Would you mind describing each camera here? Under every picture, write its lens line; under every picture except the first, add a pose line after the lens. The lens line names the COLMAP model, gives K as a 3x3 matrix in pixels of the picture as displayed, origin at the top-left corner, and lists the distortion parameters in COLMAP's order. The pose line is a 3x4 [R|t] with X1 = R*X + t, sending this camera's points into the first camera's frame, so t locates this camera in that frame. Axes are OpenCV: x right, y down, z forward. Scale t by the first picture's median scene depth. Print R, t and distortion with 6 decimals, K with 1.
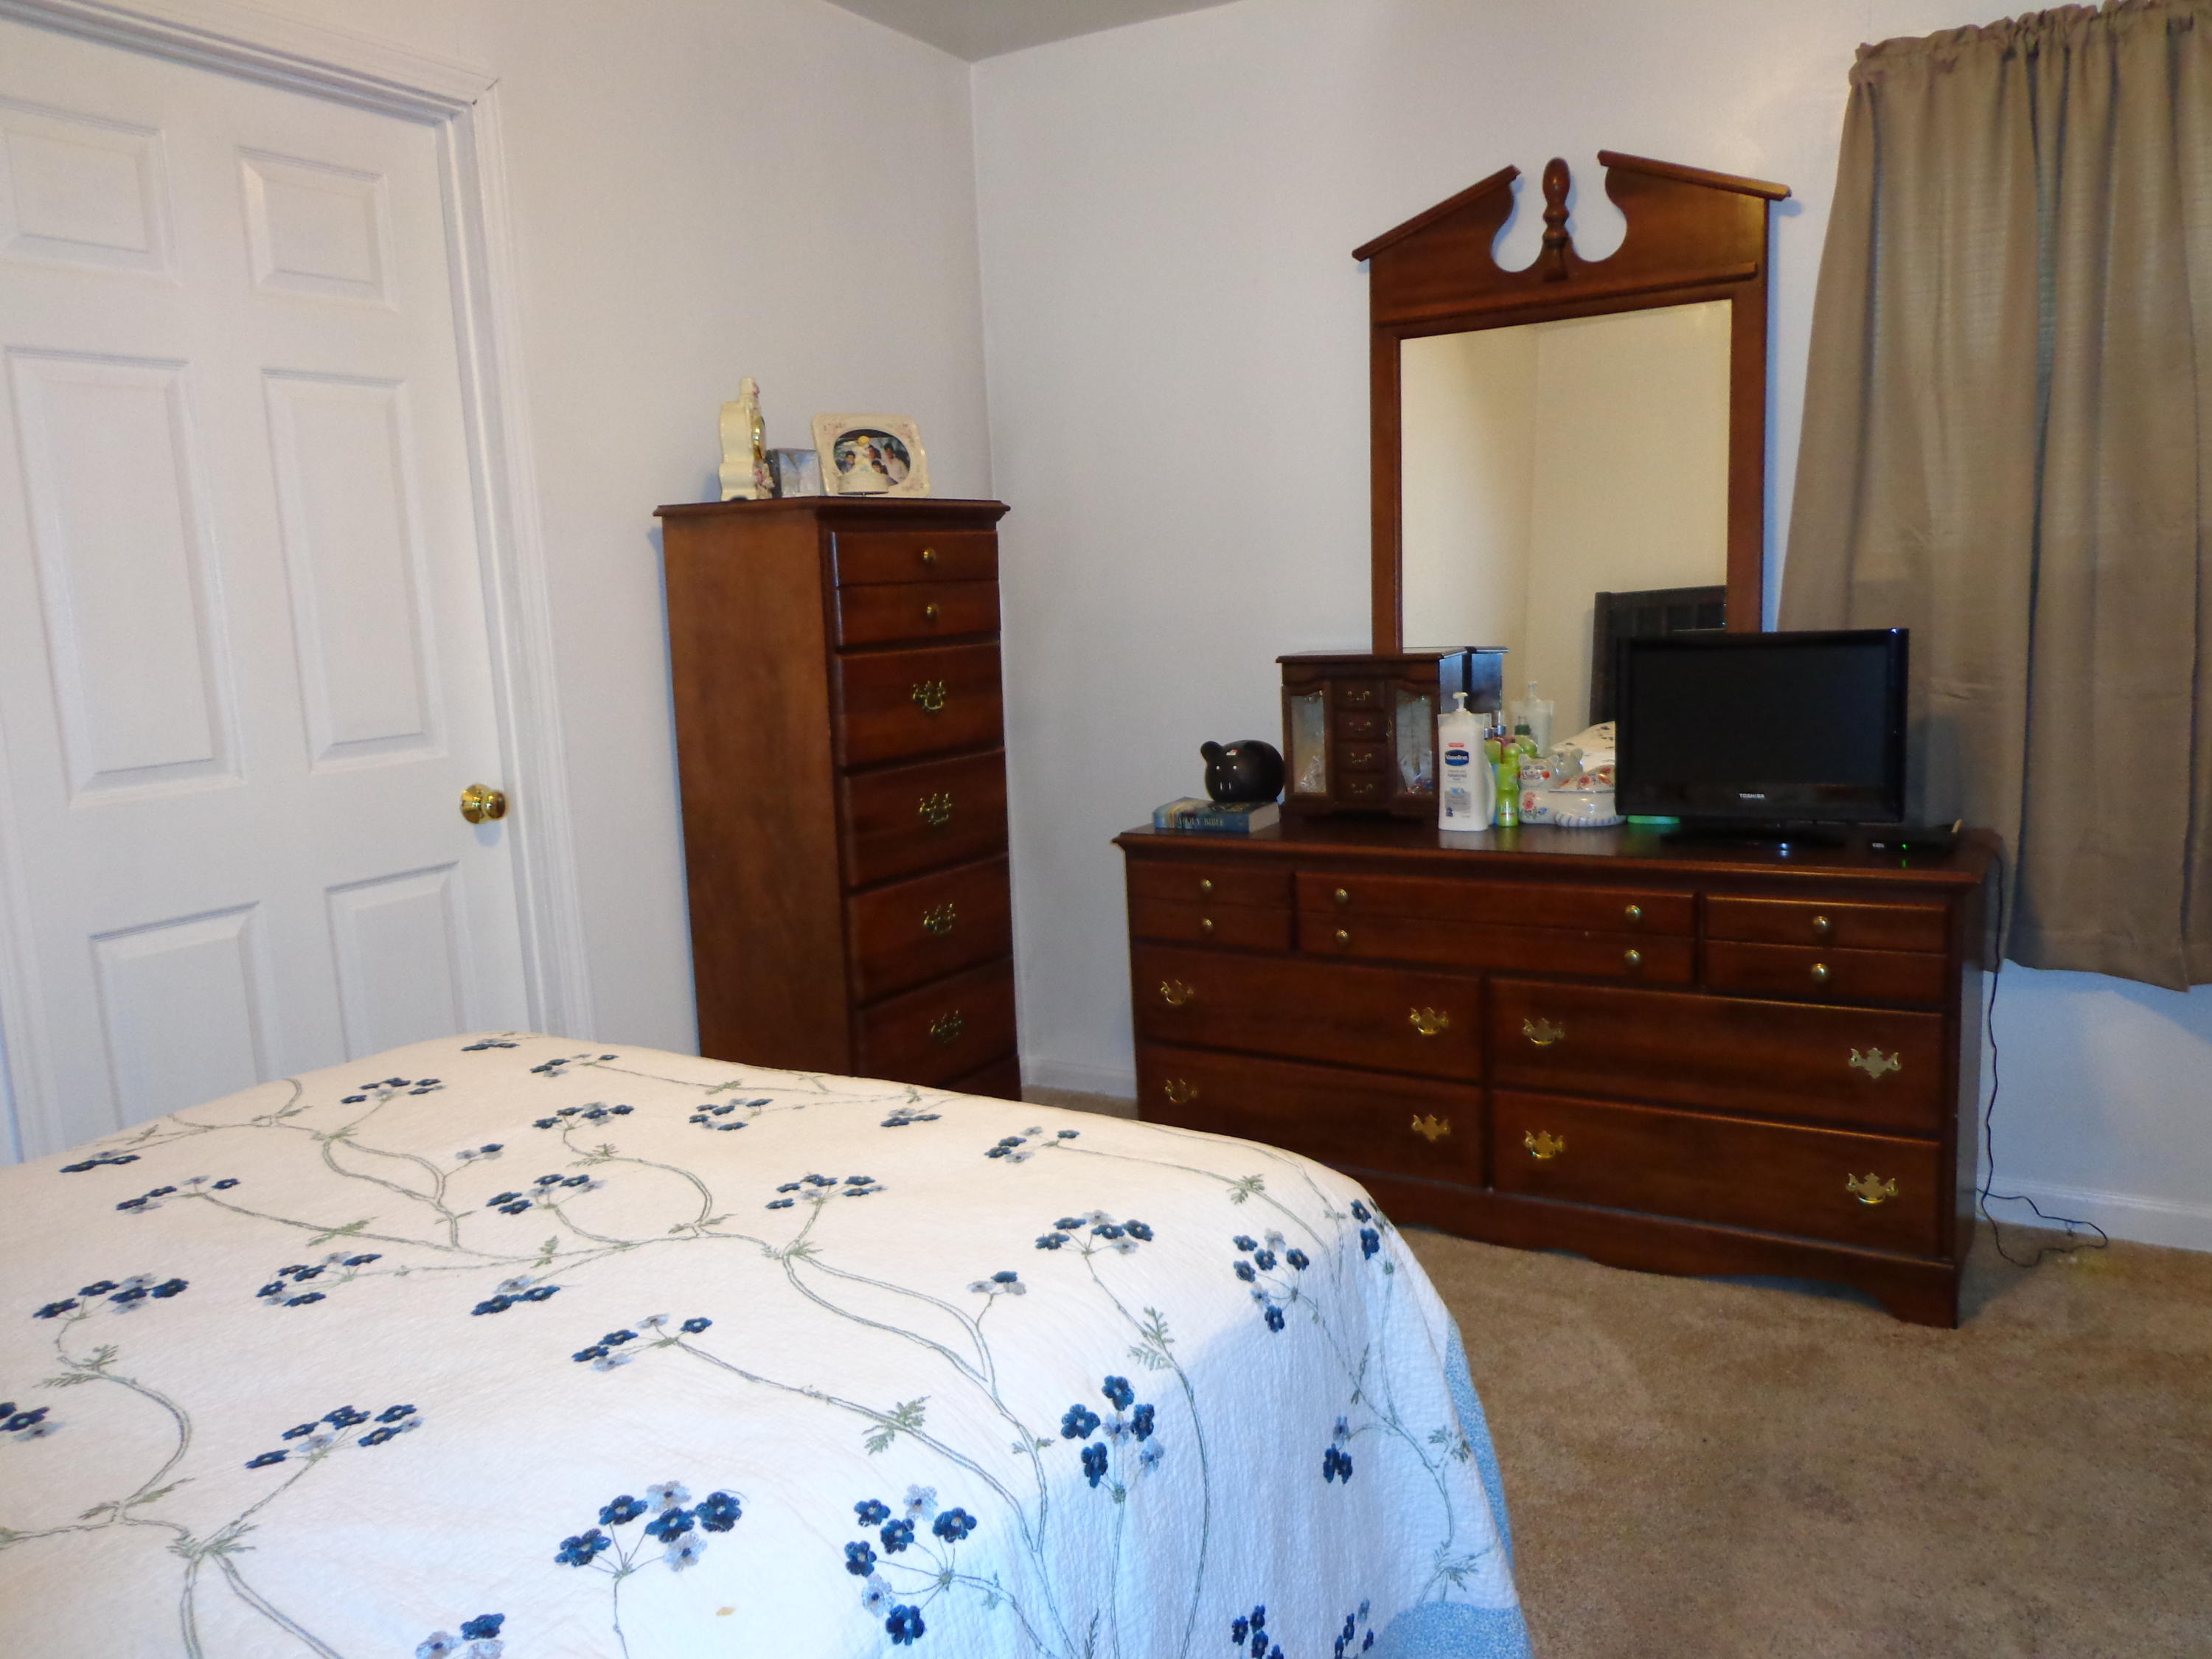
lens RADIAL K [[1611.5, 0, 1117.2], [0, 1611.5, 837.0], [0, 0, 1]] dist [-0.019642, 0.015363]
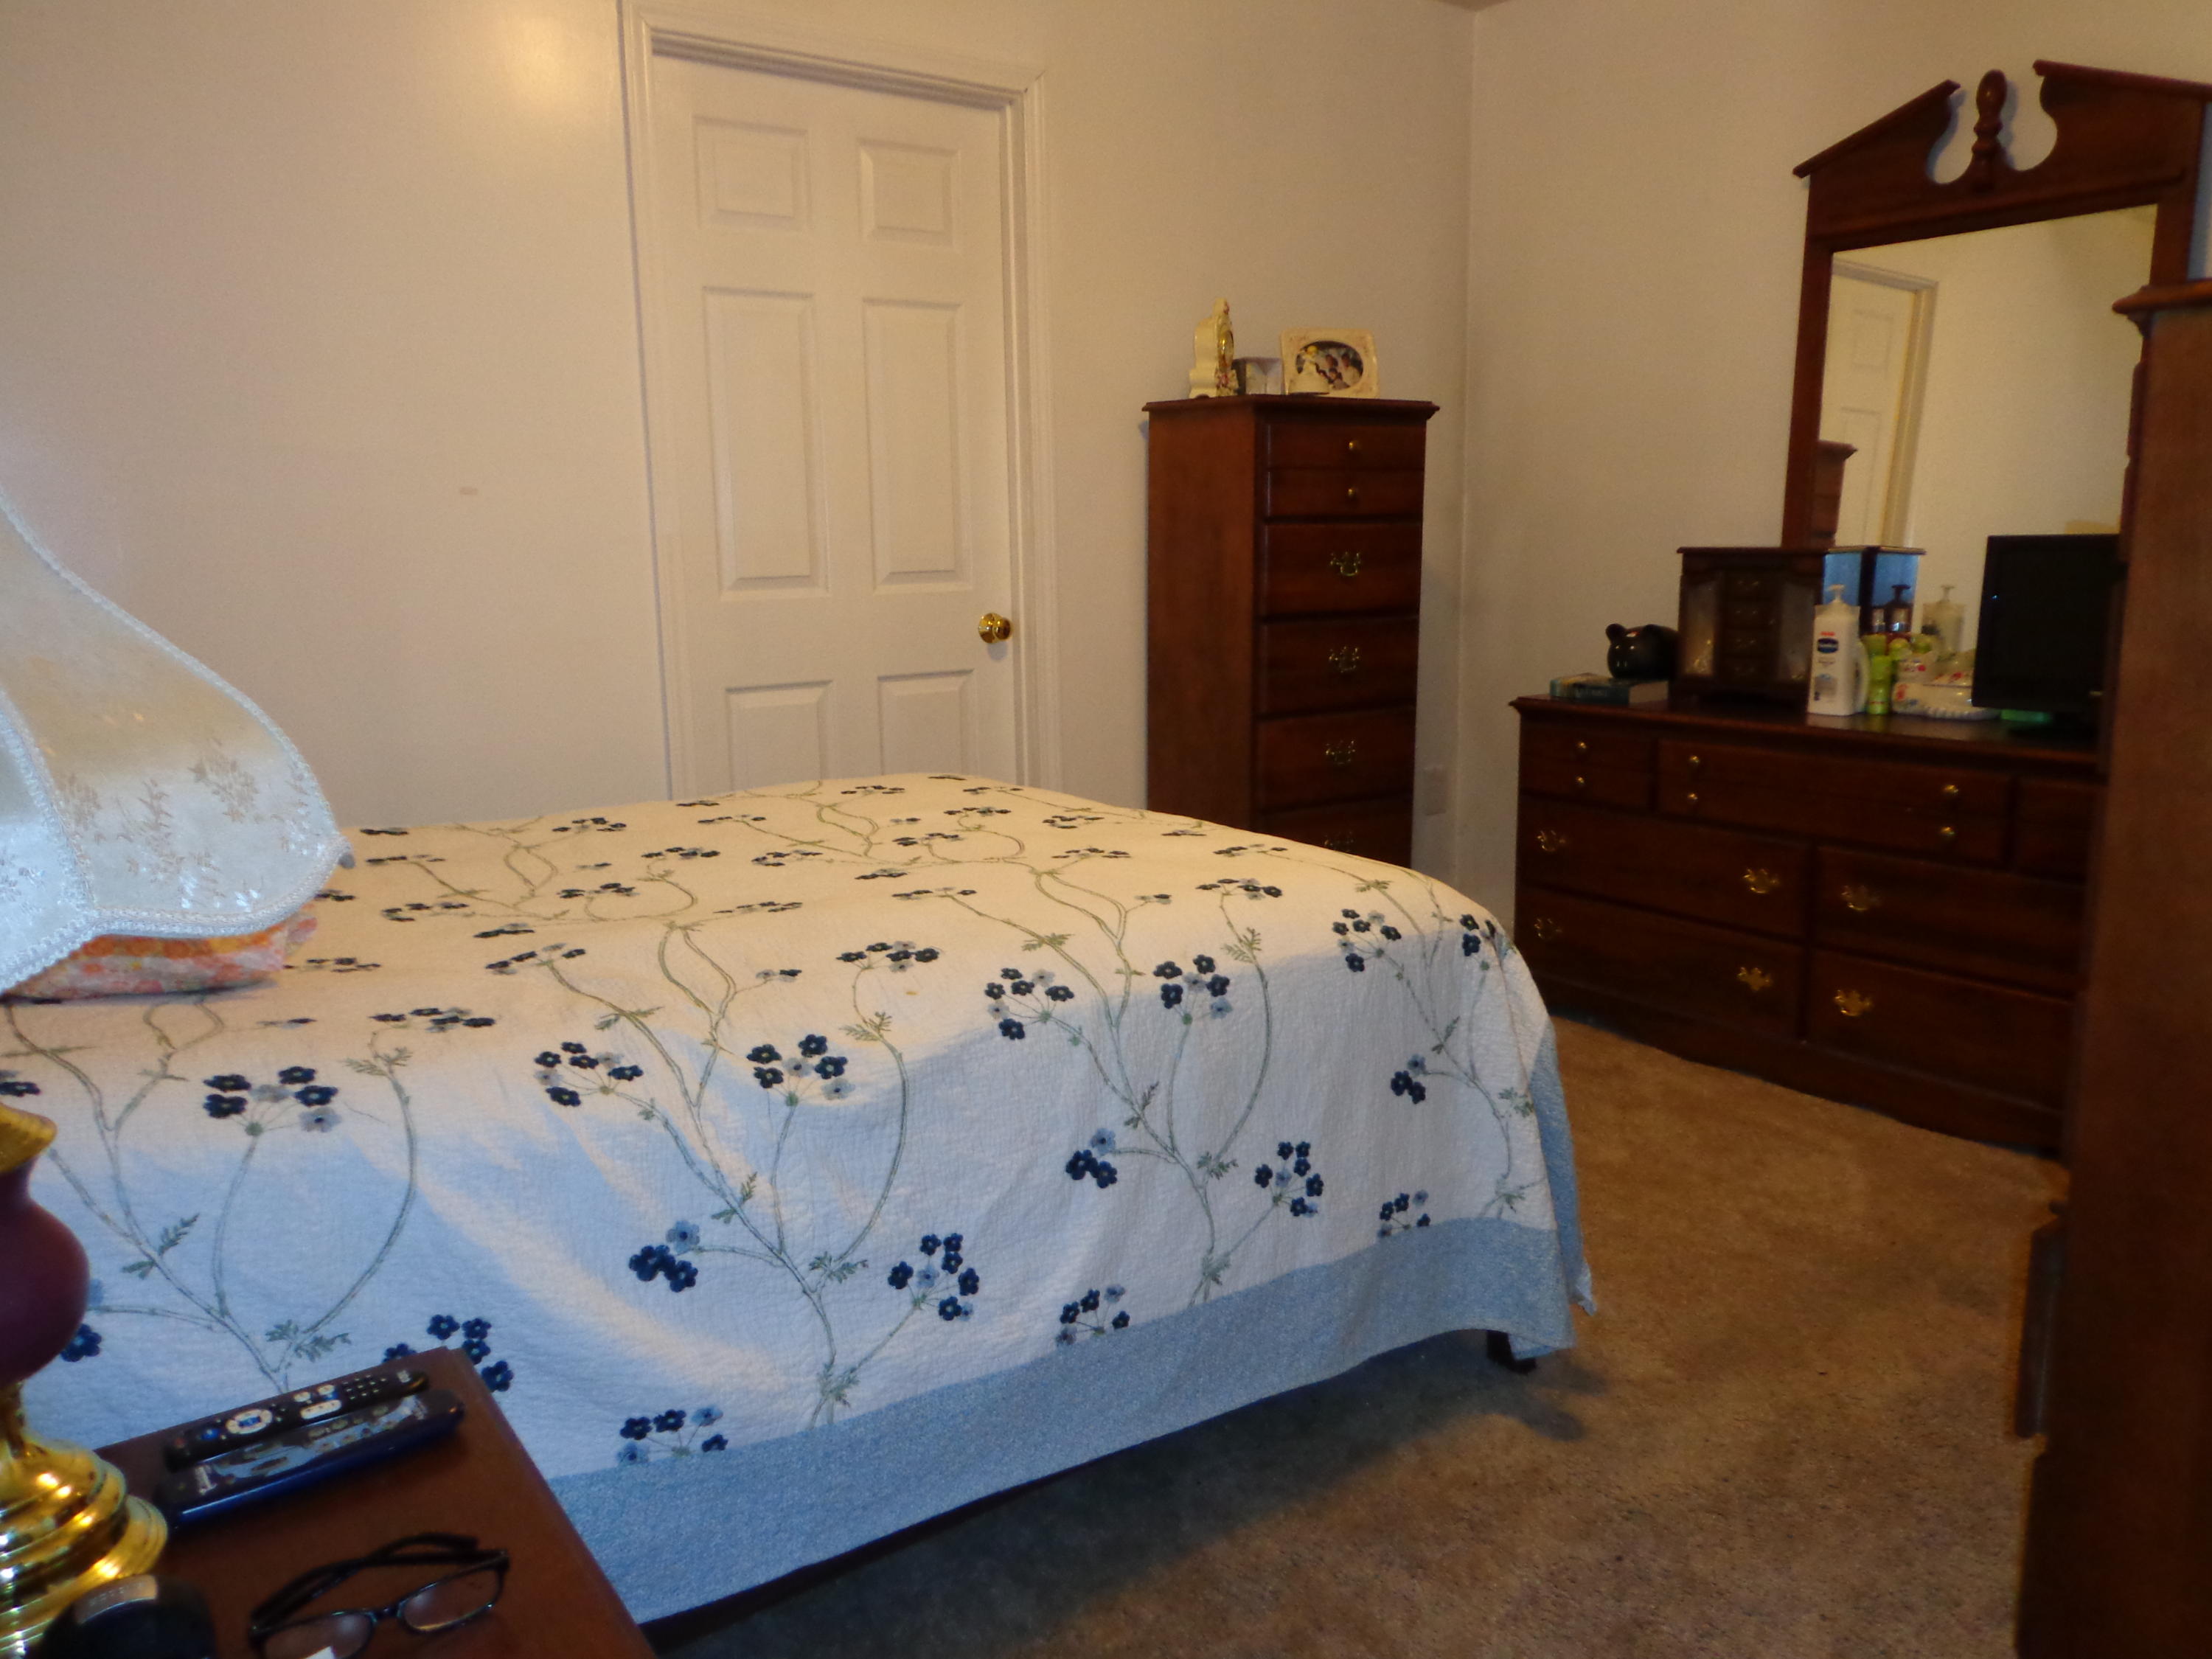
lens RADIAL K [[1608.0, 0, 1106.0], [0, 1608.0, 829.5], [0, 0, 1]] dist [-0.025076, 0.004682]
pose [[0.920221, 0.103810, -0.377381, 0.208314], [-0.087937, 0.994371, 0.059102, 0.058961], [0.381393, -0.021201, 0.924170, -0.194798]]
